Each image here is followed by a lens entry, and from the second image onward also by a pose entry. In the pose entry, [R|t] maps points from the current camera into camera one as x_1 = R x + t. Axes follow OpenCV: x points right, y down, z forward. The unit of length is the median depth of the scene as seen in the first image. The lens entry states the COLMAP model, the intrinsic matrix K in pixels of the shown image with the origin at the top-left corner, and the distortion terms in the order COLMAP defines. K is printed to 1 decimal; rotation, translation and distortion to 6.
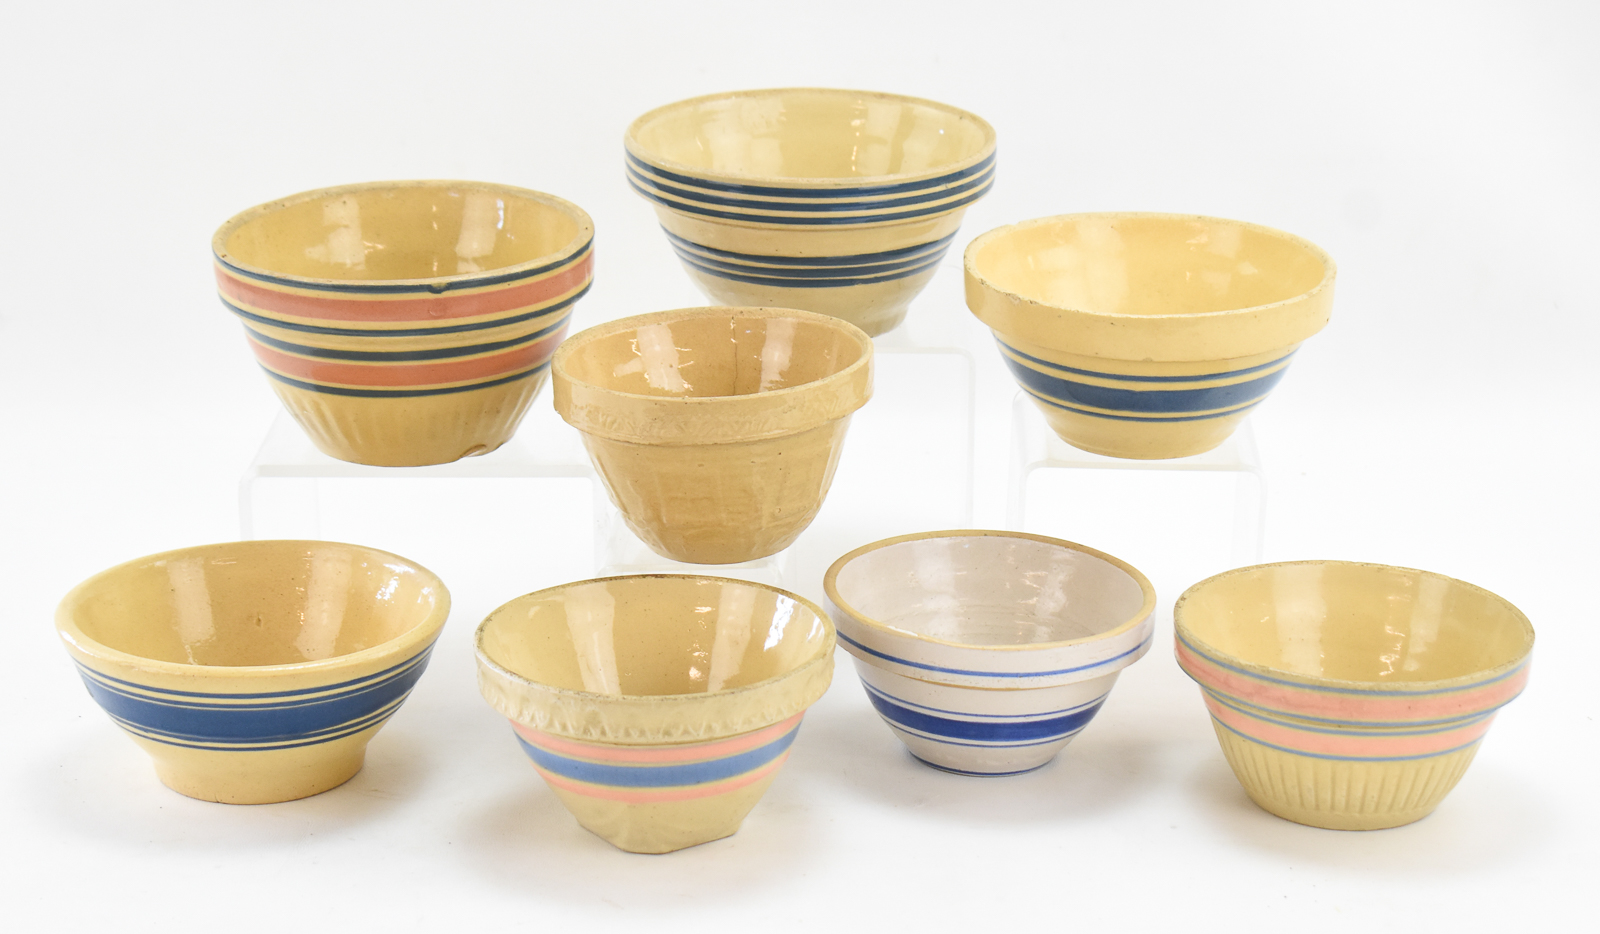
lens RADIAL K [[4573.5, 0, 850.3], [0, 4573.5, 467.4], [0, 0, 1]] dist [0.170811, -0.614987]
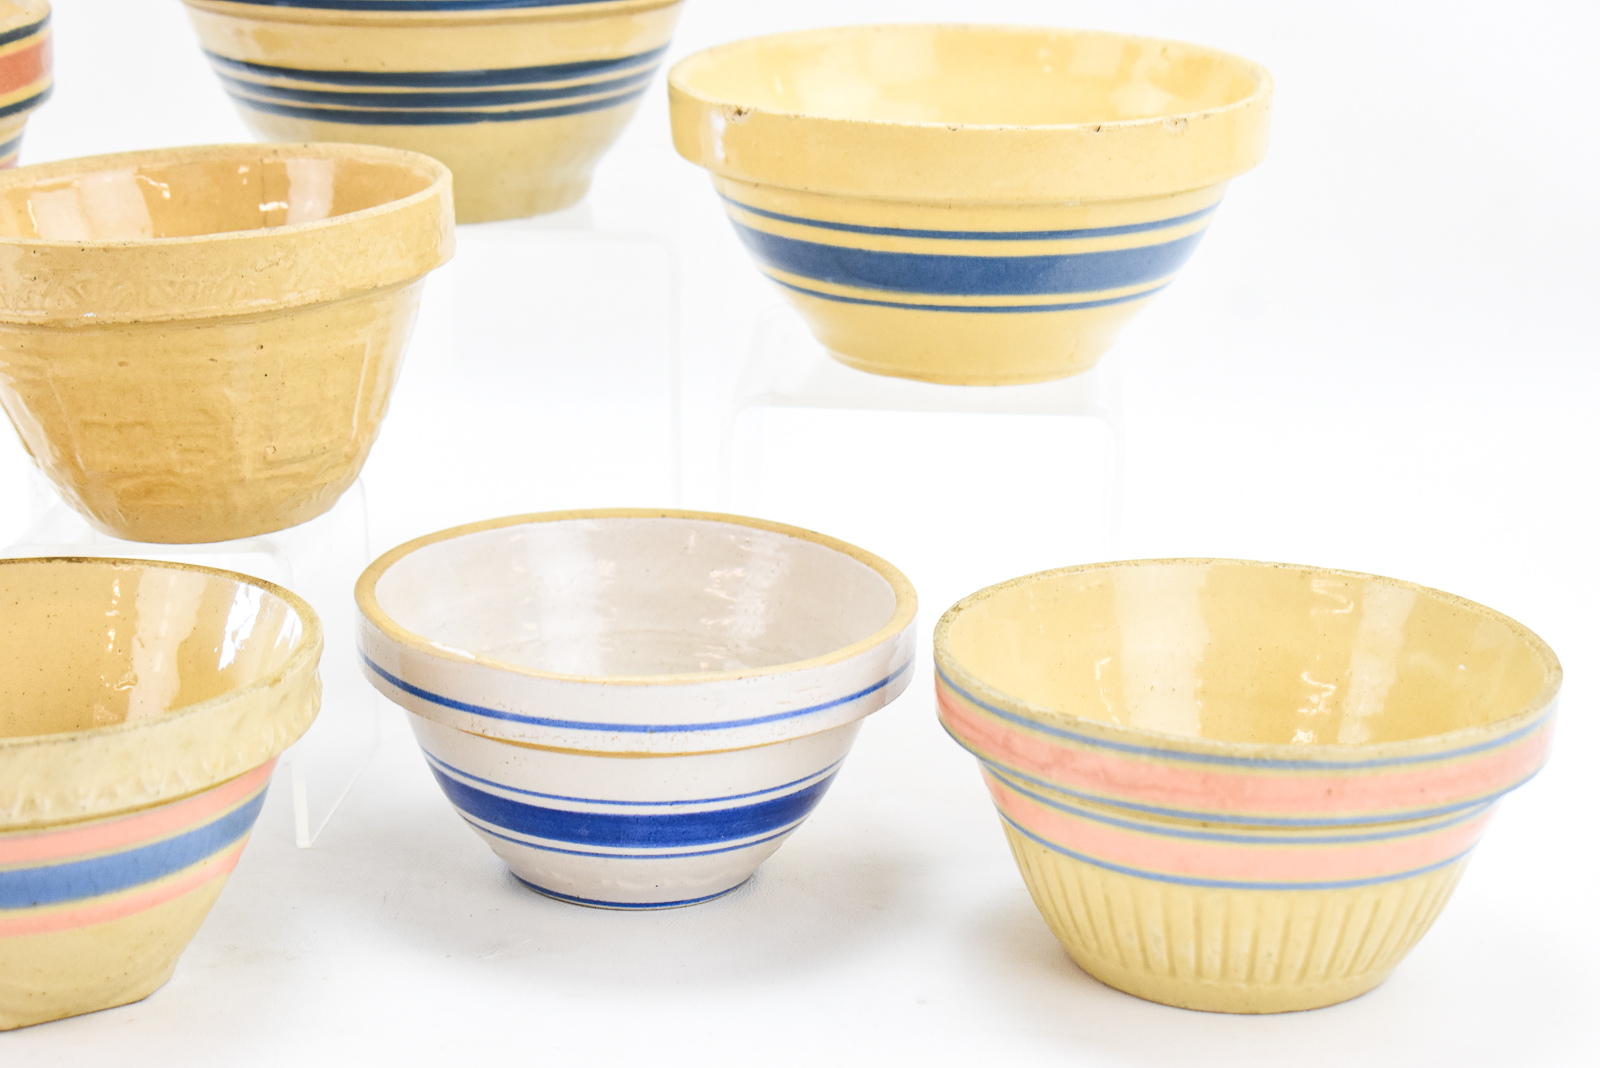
lens RADIAL K [[3678.9, 0, 800.0], [0, 3678.9, 534.0], [0, 0, 1]] dist [0.010719, 0.015407]
pose [[0.997643, 0.011722, -0.067603, 0.085901], [-0.014739, 0.998910, -0.044298, 0.040972], [0.067010, 0.045190, 0.996728, 0.540930]]
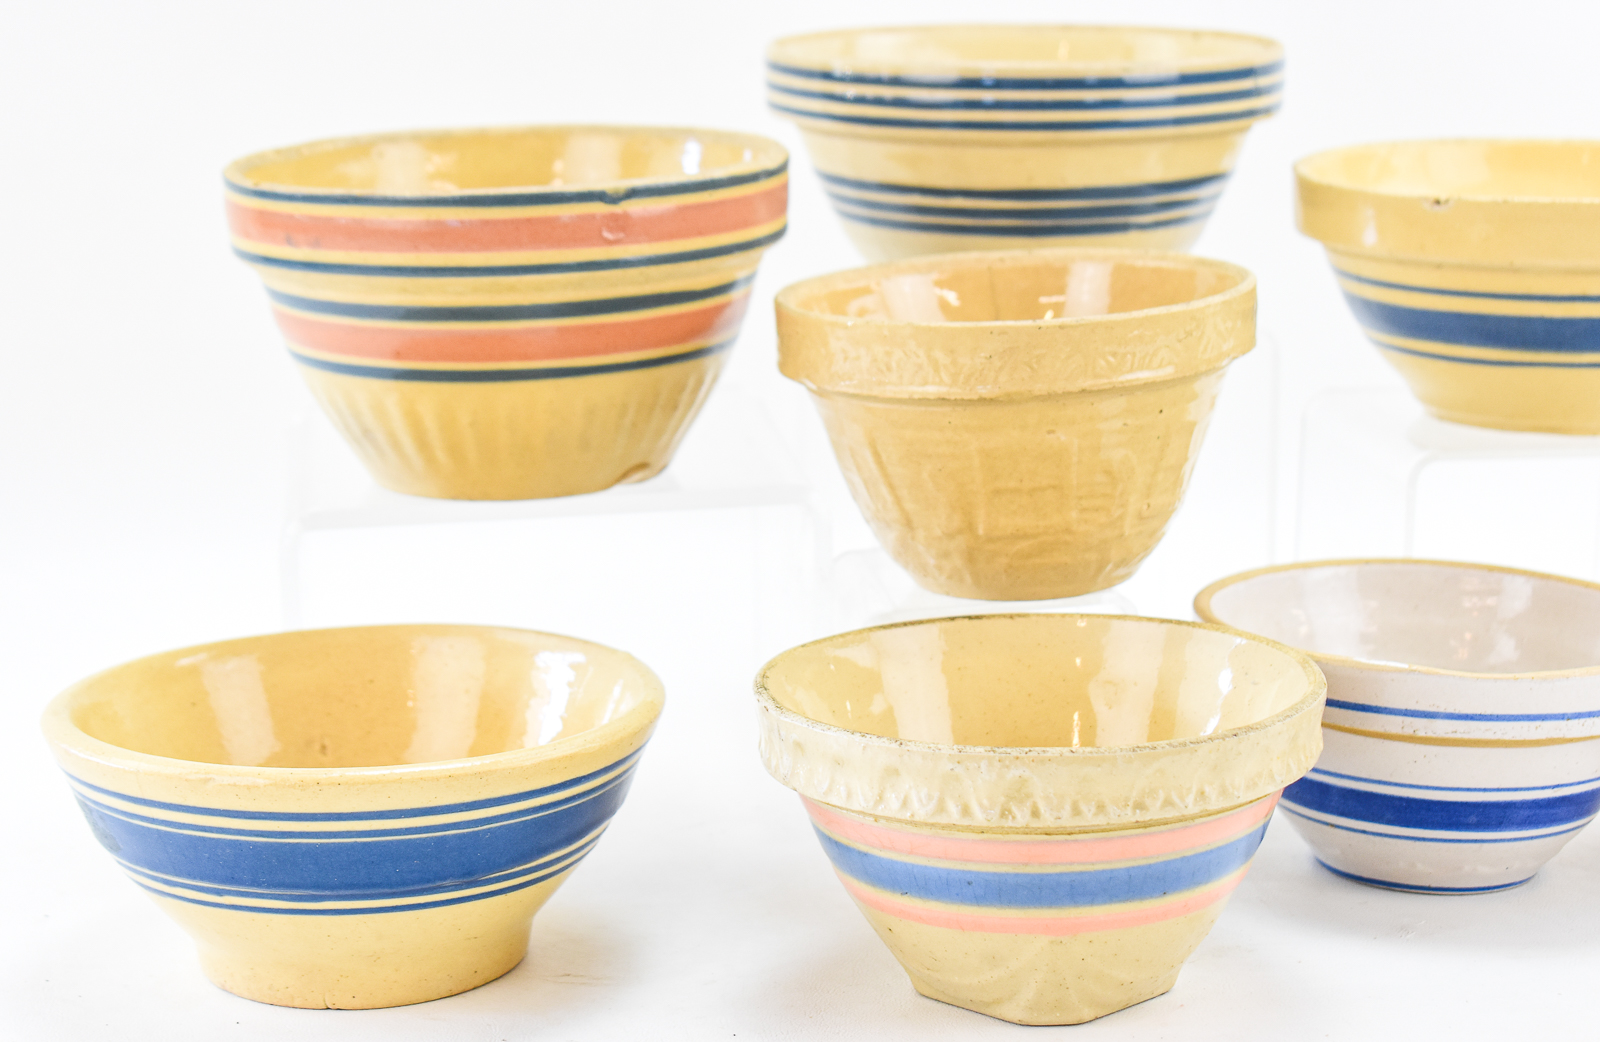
lens RADIAL K [[3677.7, 0, 800.0], [0, 3677.7, 521.0], [0, 0, 1]] dist [0.032168, 0.192657]
pose [[0.983634, -0.049696, 0.173190, -0.159923], [0.070011, 0.991098, -0.113238, 0.069328], [-0.166021, 0.123509, 0.978357, 0.496524]]
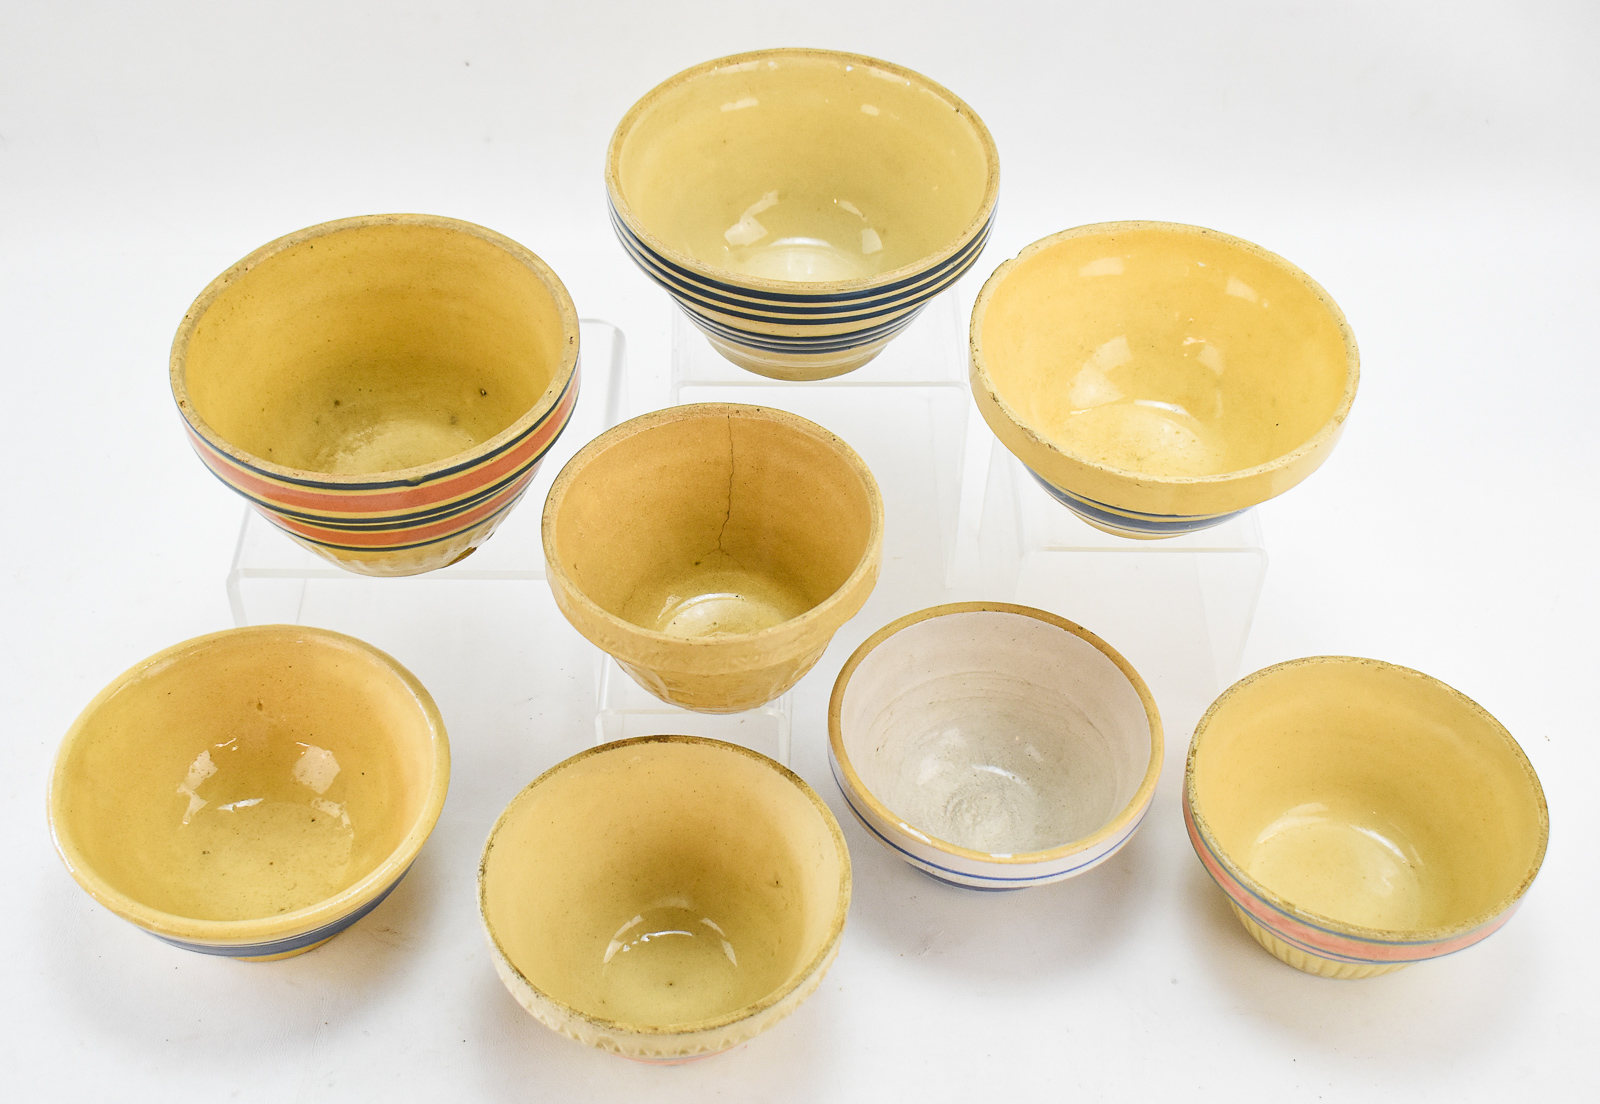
lens RADIAL K [[2488.4, 0, 800.0], [0, 2488.4, 552.0], [0, 0, 1]] dist [-0.016244, -0.013375]
pose [[0.999321, -0.013679, 0.034197, -0.030532], [-0.004386, 0.877674, 0.479239, -0.270791], [-0.036570, -0.479064, 0.877018, 0.563189]]
